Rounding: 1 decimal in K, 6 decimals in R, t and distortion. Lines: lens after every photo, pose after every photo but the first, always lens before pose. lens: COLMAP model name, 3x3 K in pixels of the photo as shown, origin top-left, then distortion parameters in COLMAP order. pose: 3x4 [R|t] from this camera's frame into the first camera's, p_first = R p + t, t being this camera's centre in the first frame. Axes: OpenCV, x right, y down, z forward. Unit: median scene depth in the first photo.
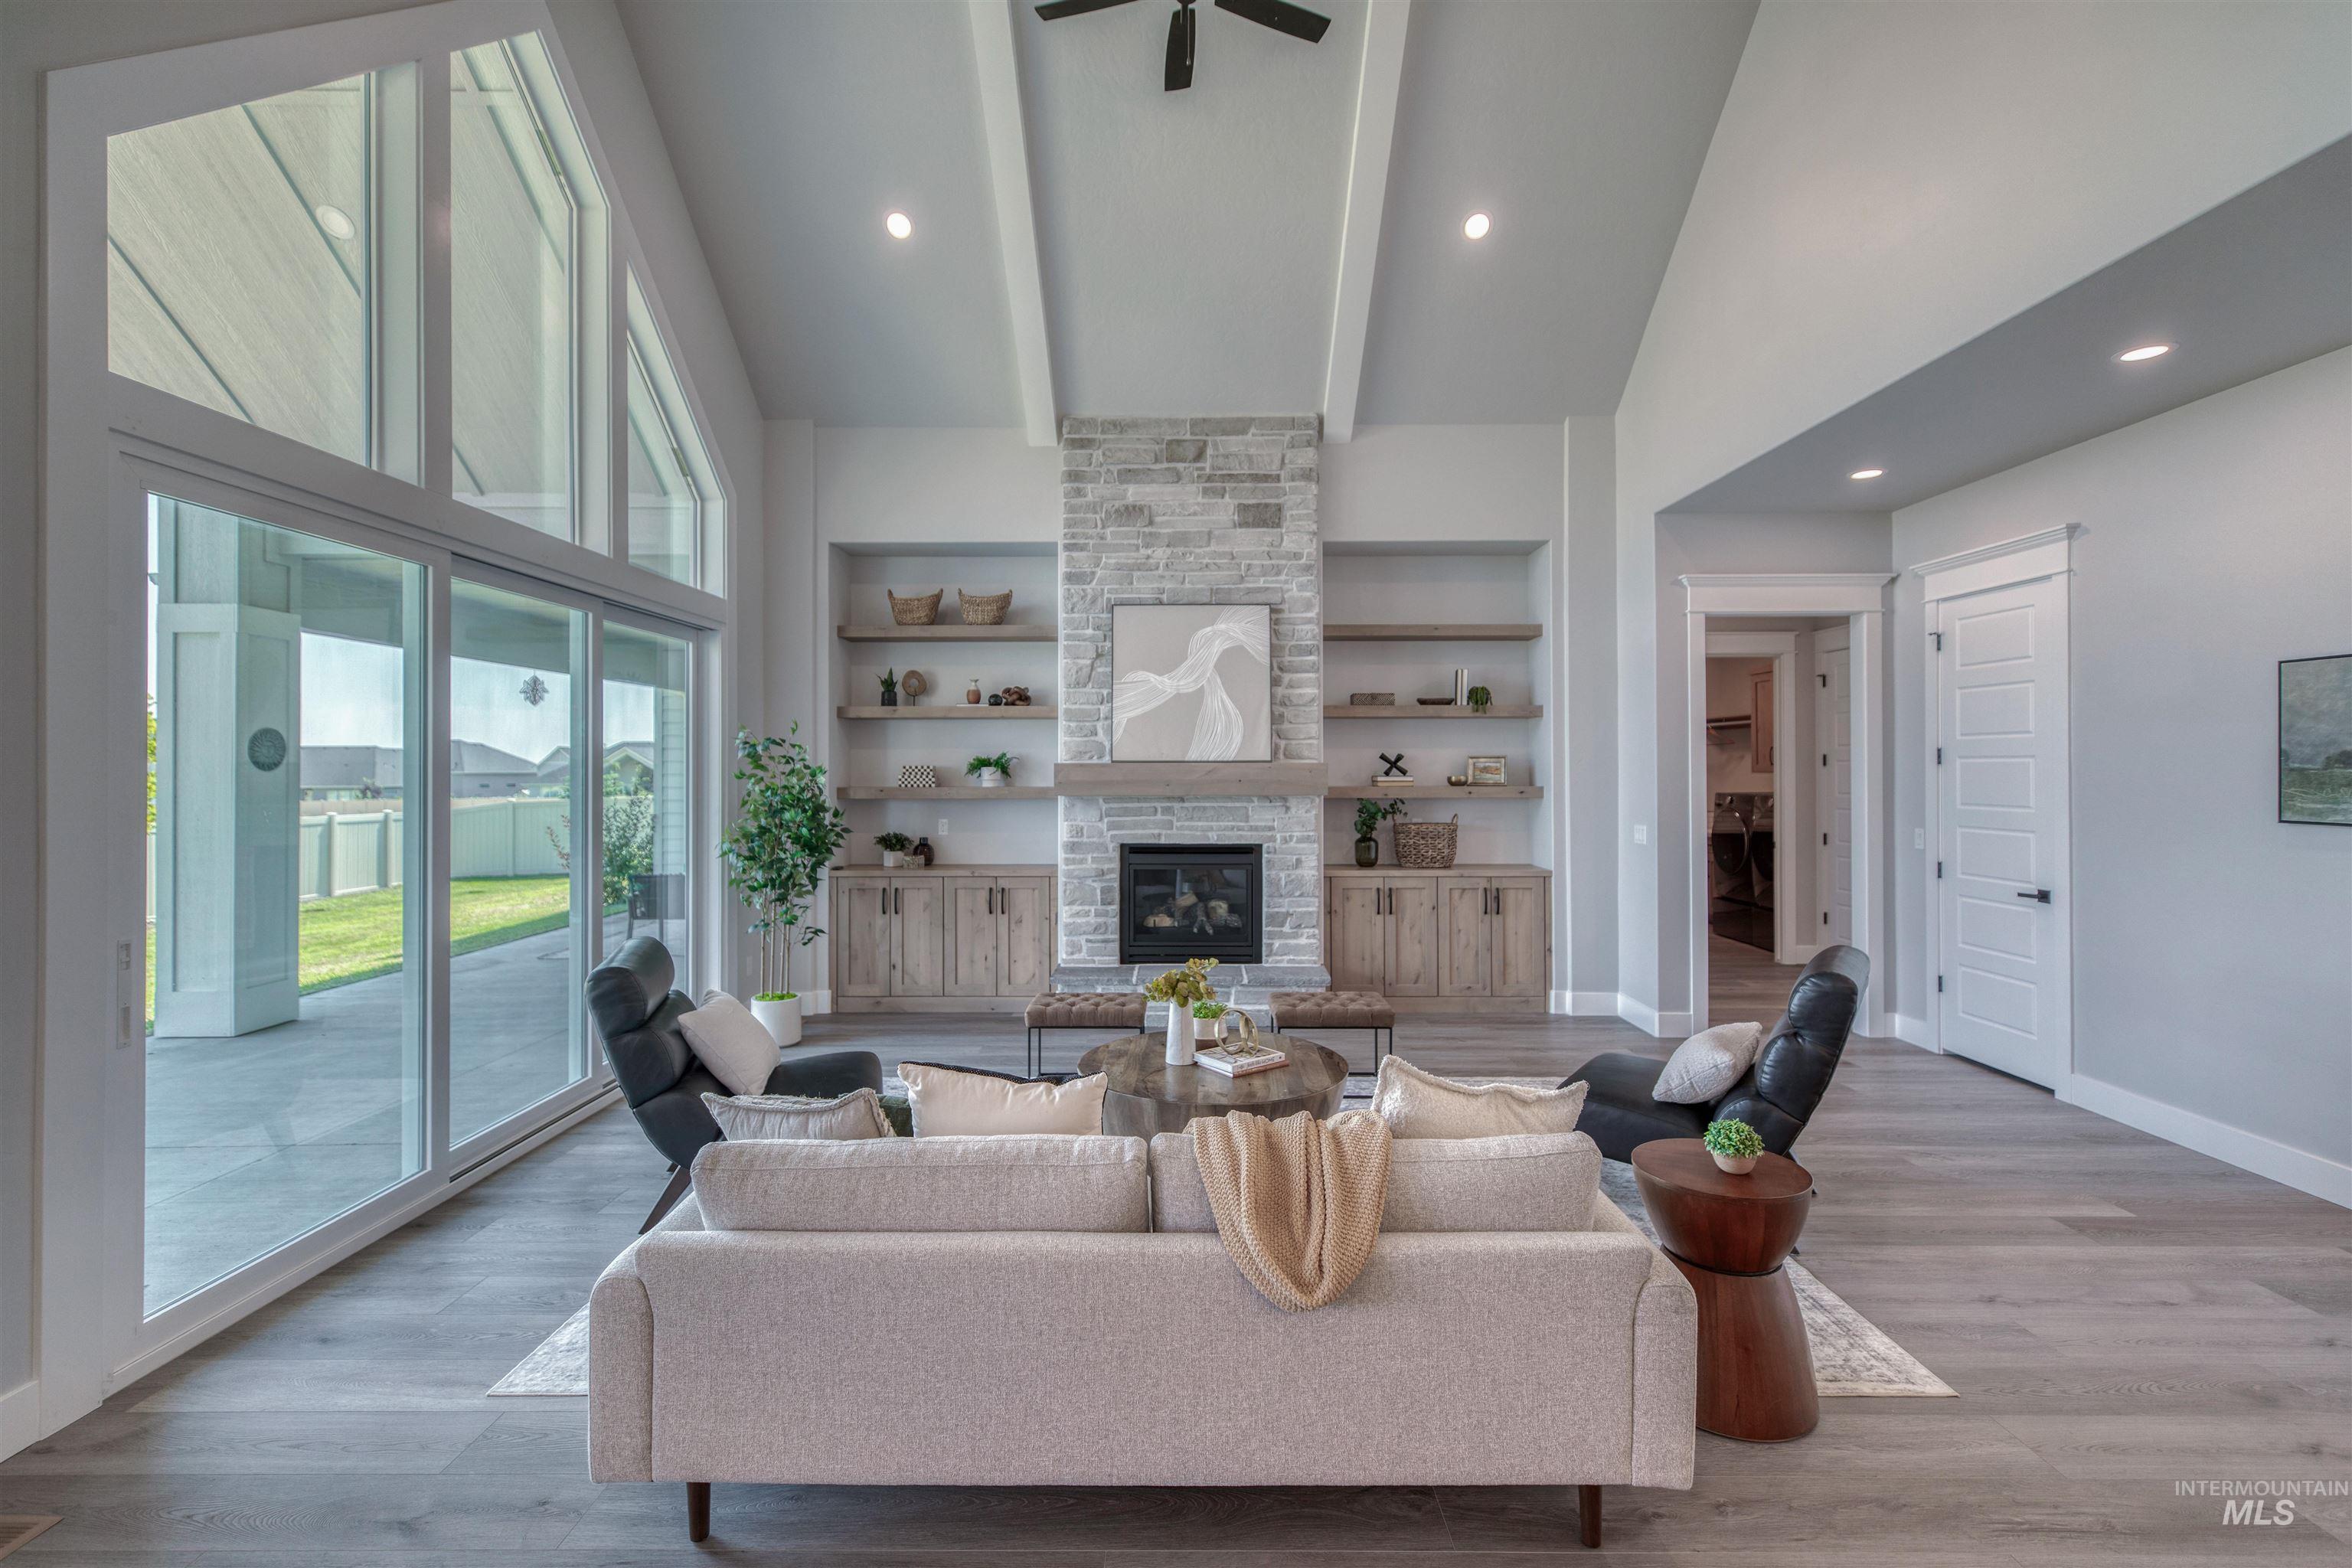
lens RADIAL K [[1075.6, 0, 1179.7], [0, 1075.6, 761.5], [0, 0, 1]] dist [0.007016, 0.000125]
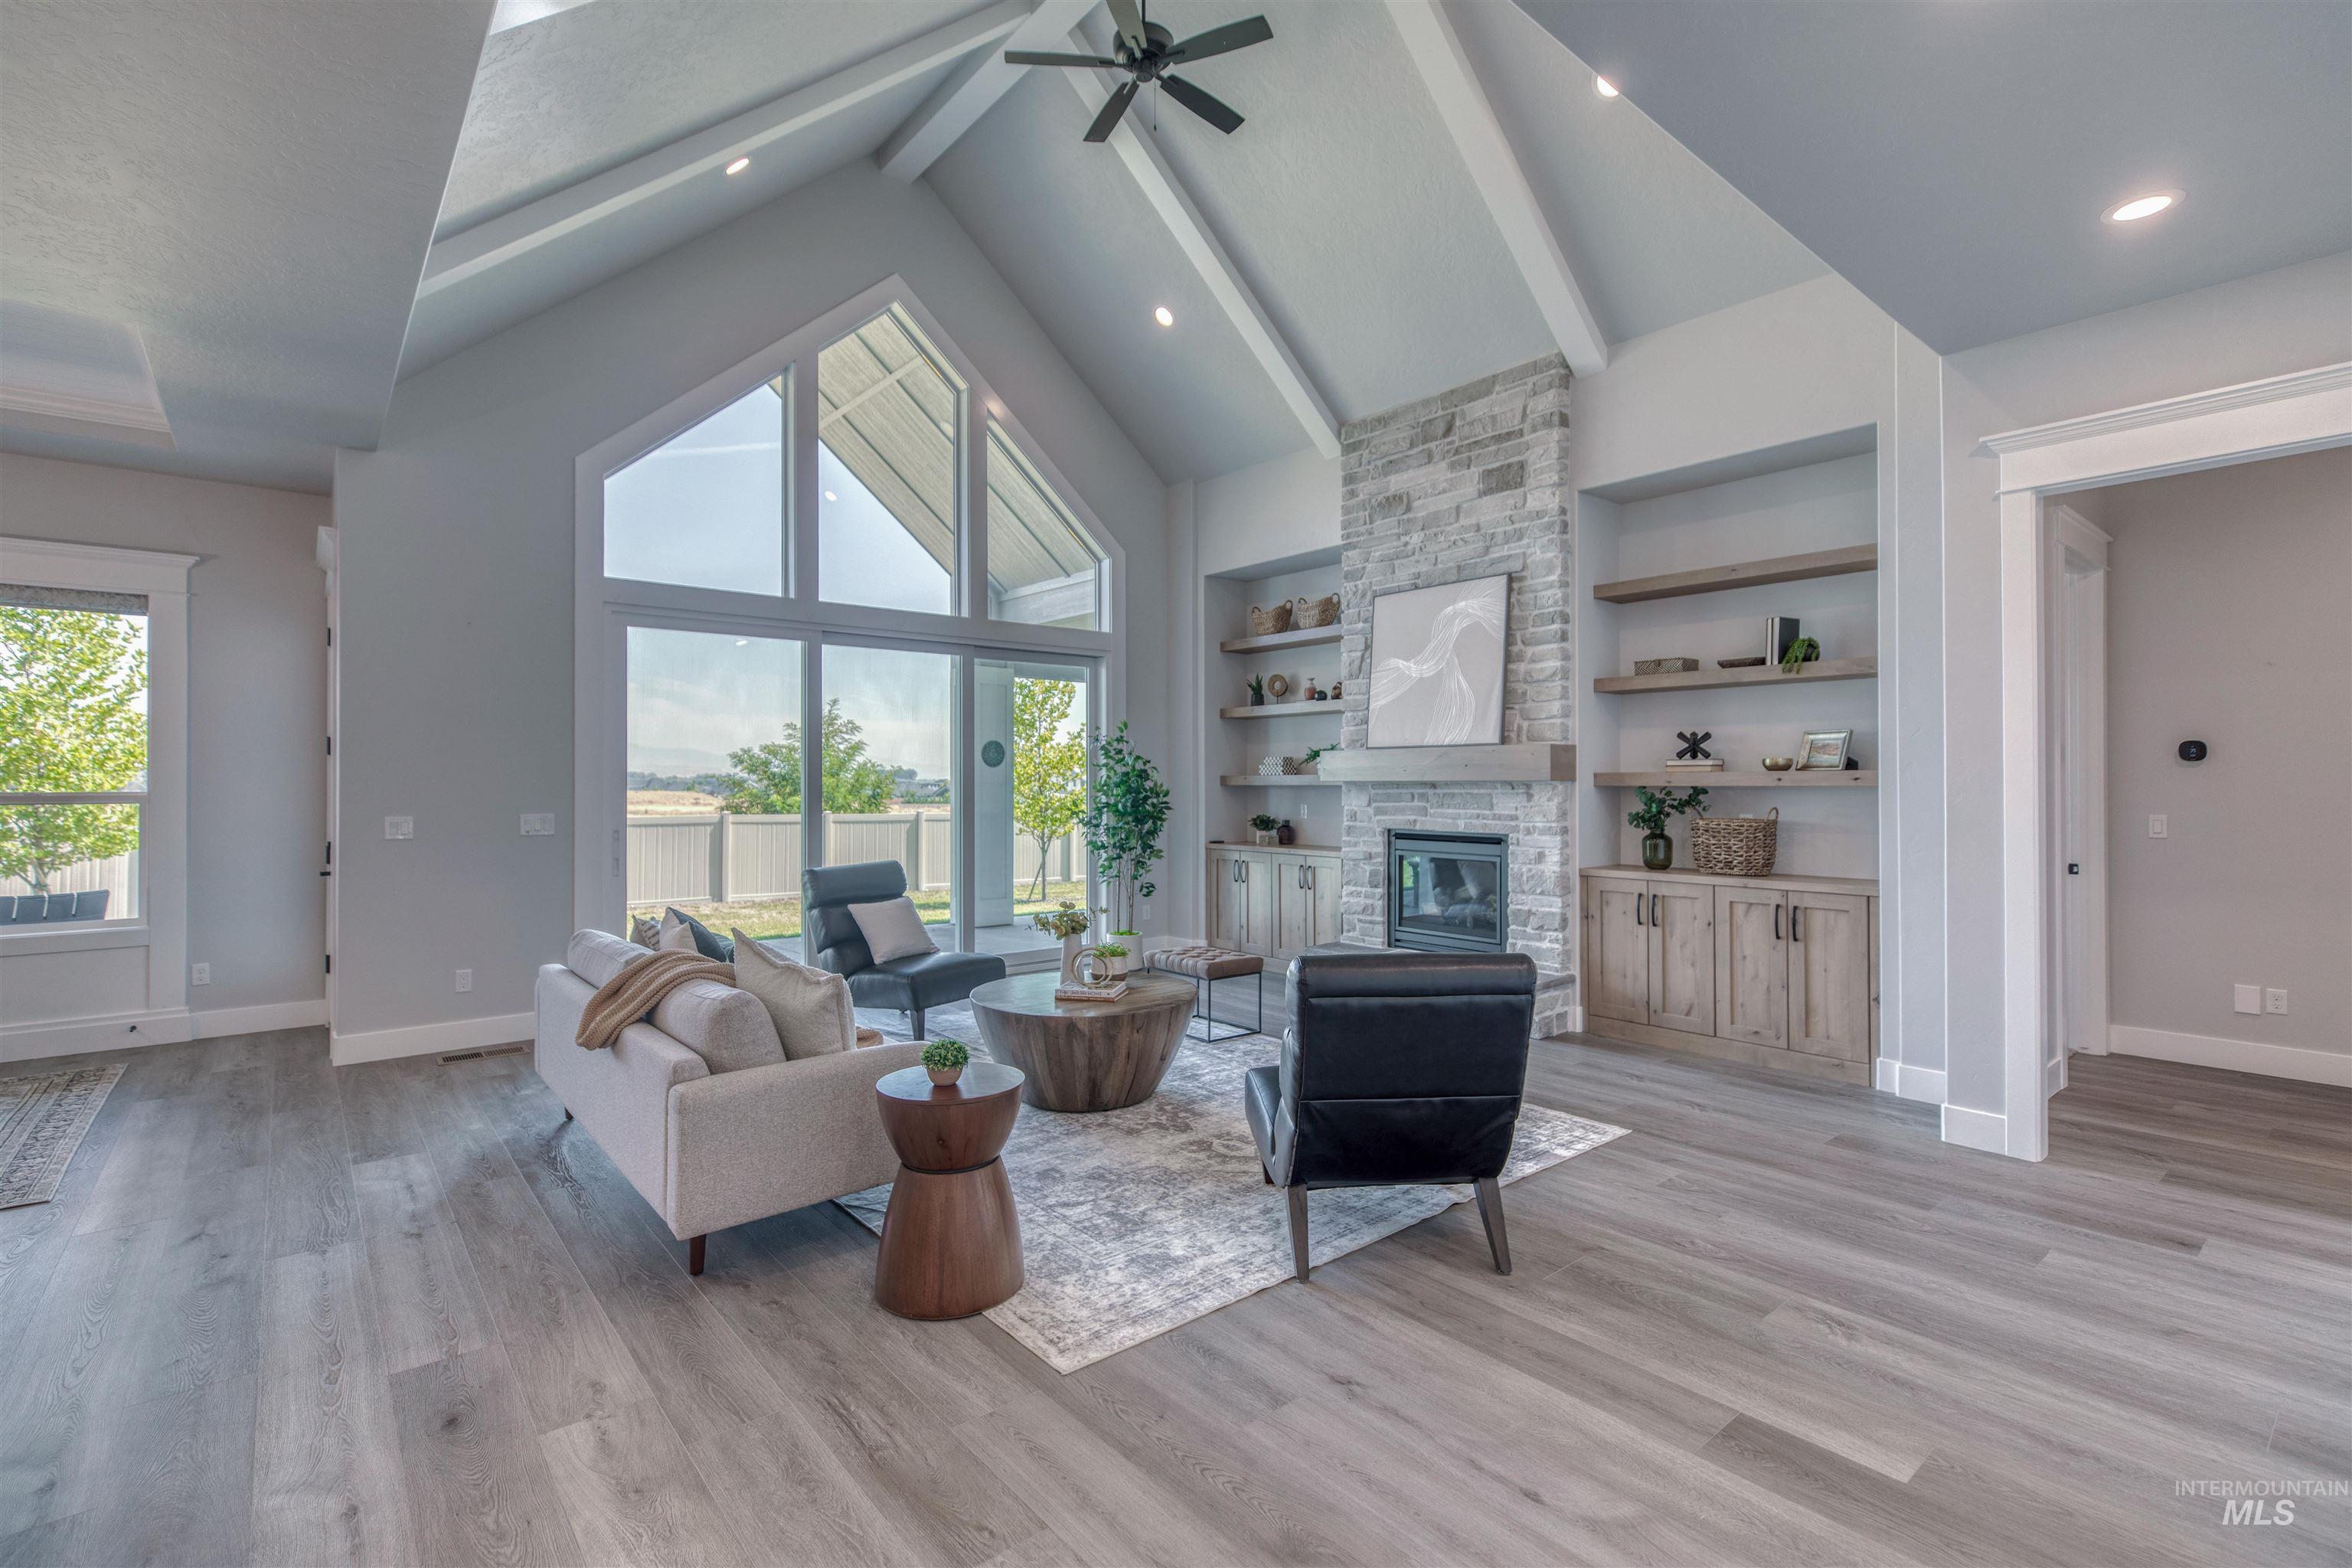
lens RADIAL K [[1075.6, 0, 1171.7], [0, 1075.6, 779.1], [0, 0, 1]] dist [0.007016, 0.000125]
pose [[0.636129, -0.000848, -0.771582, 0.605845], [0.004144, 0.999989, 0.002317, 0.026071], [0.771571, -0.004671, 0.636126, 0.191949]]
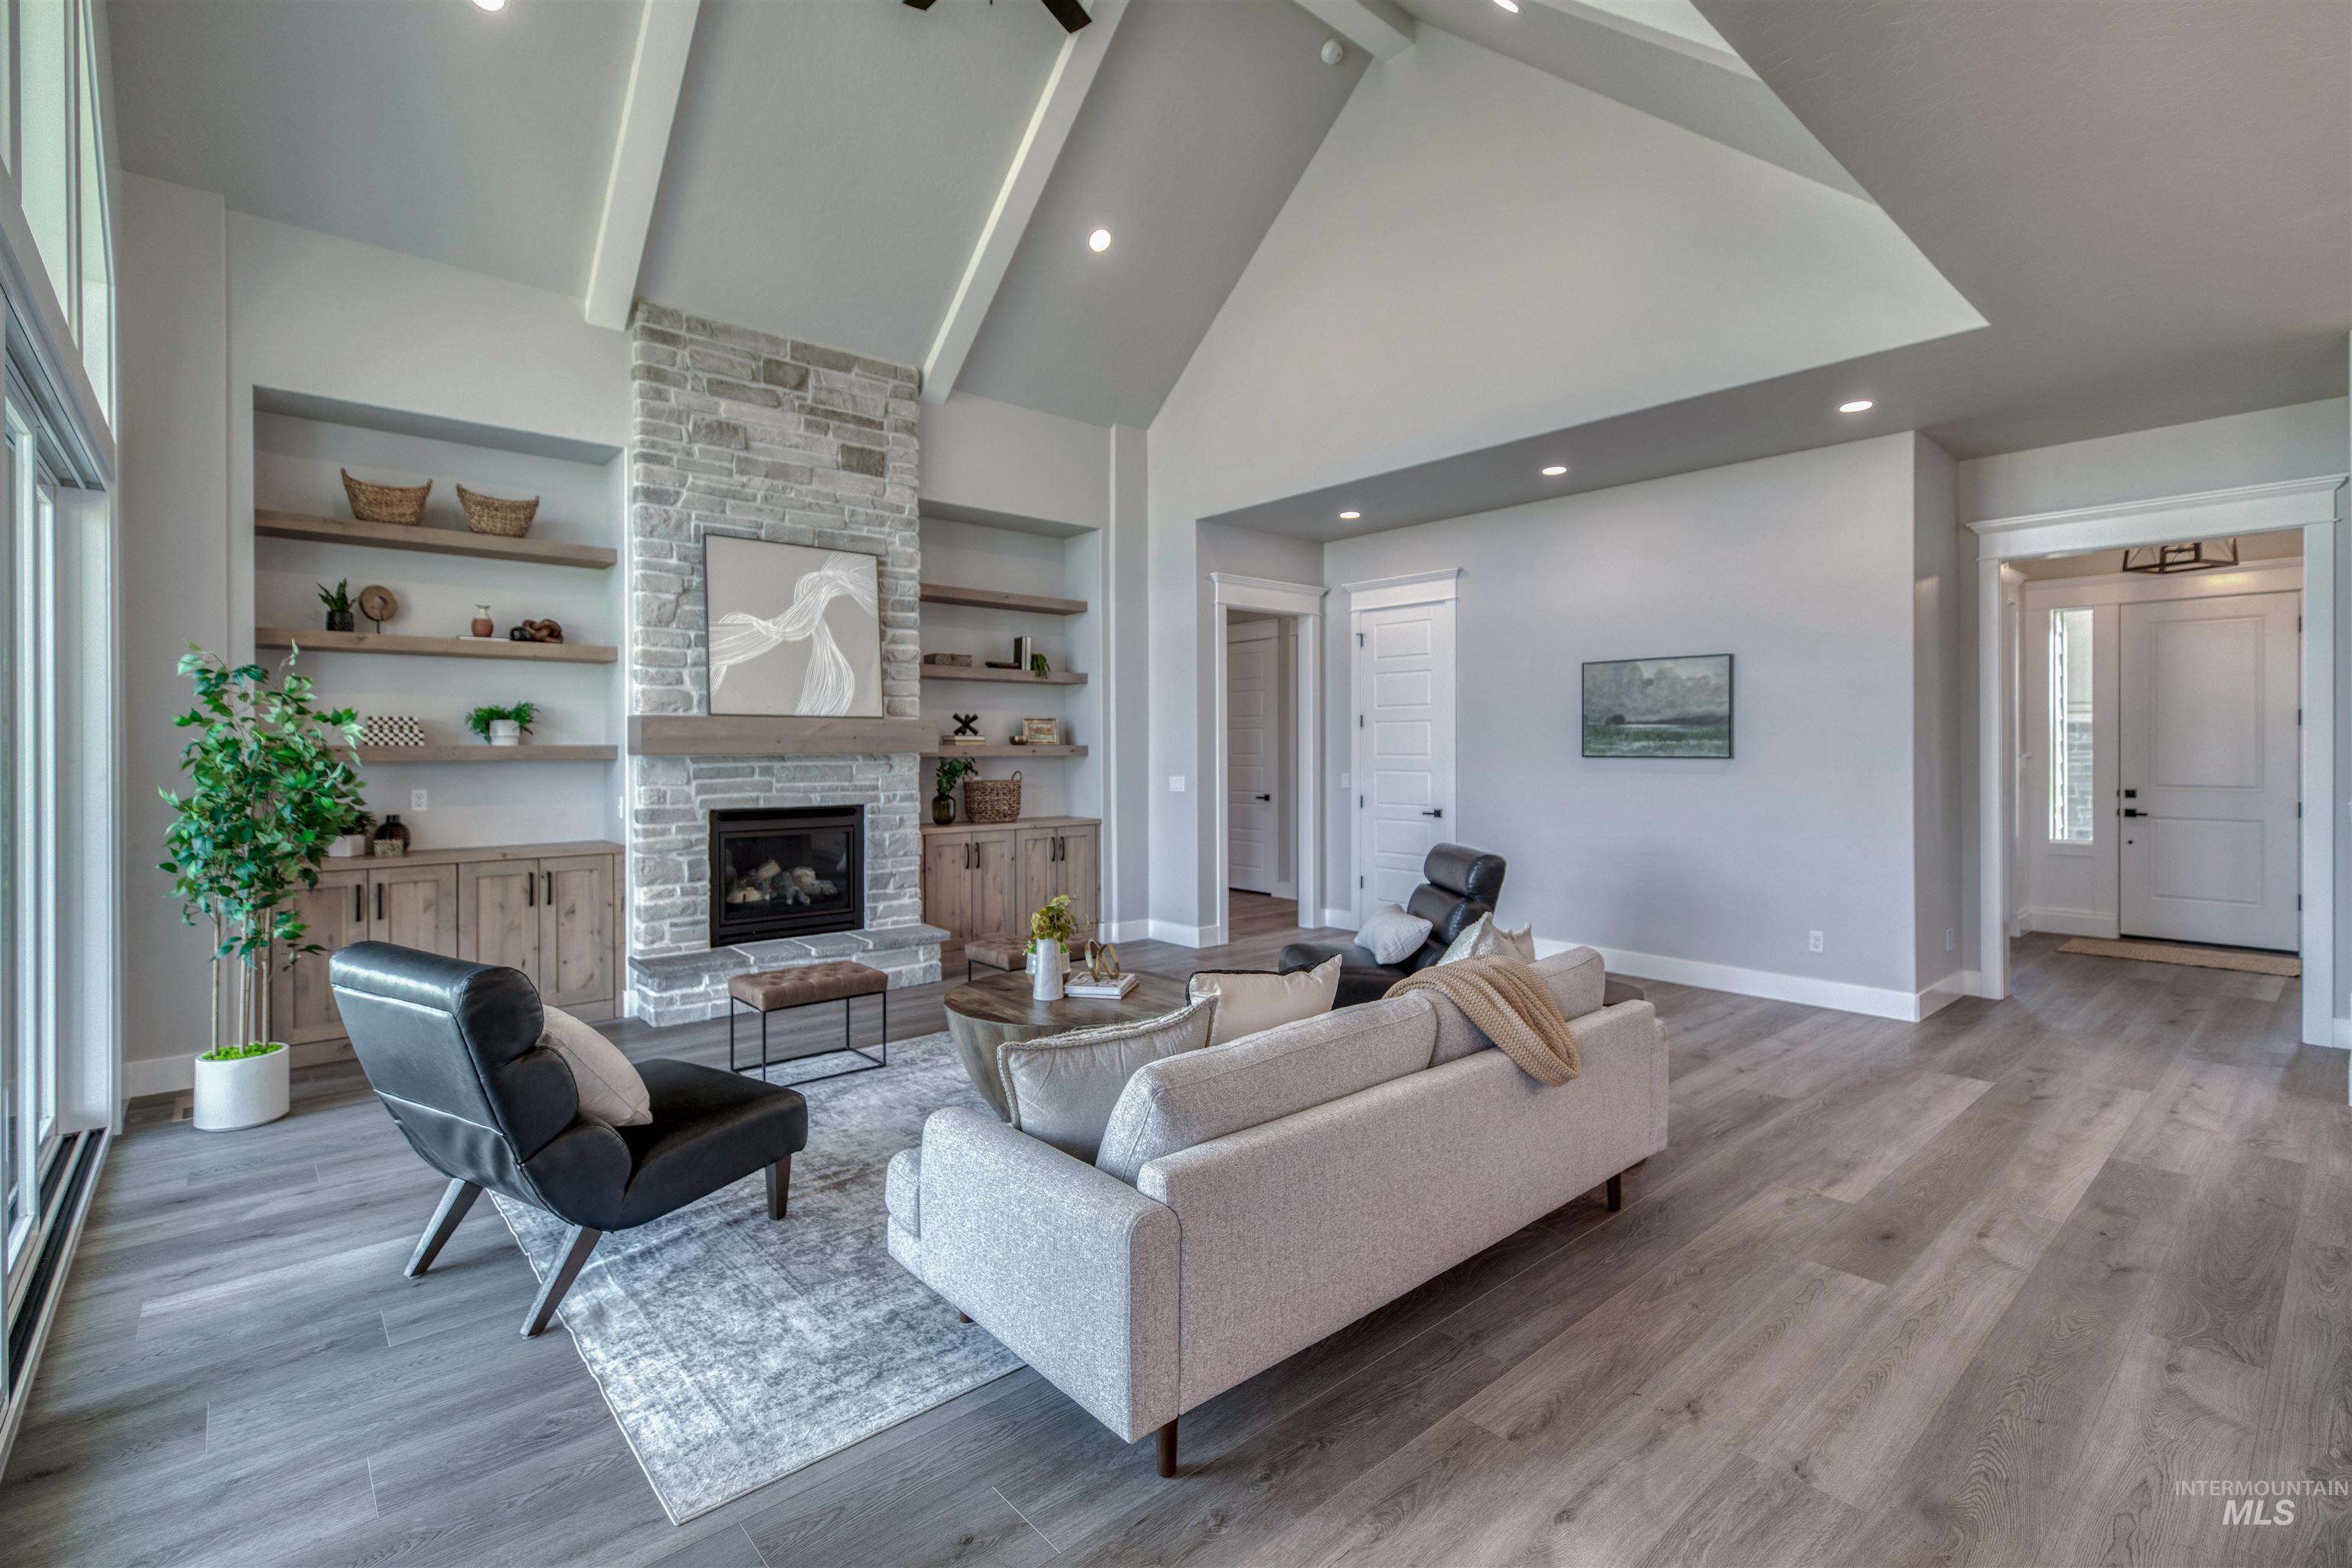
lens RADIAL K [[1075.6, 0, 1198.8], [0, 1075.6, 749.9], [0, 0, 1]] dist [0.007016, 0.000125]
pose [[0.737768, -0.001328, 0.675053, -0.352433], [-0.002426, 0.999986, 0.004618, 0.023153], [-0.675050, -0.005045, 0.737755, 0.090920]]
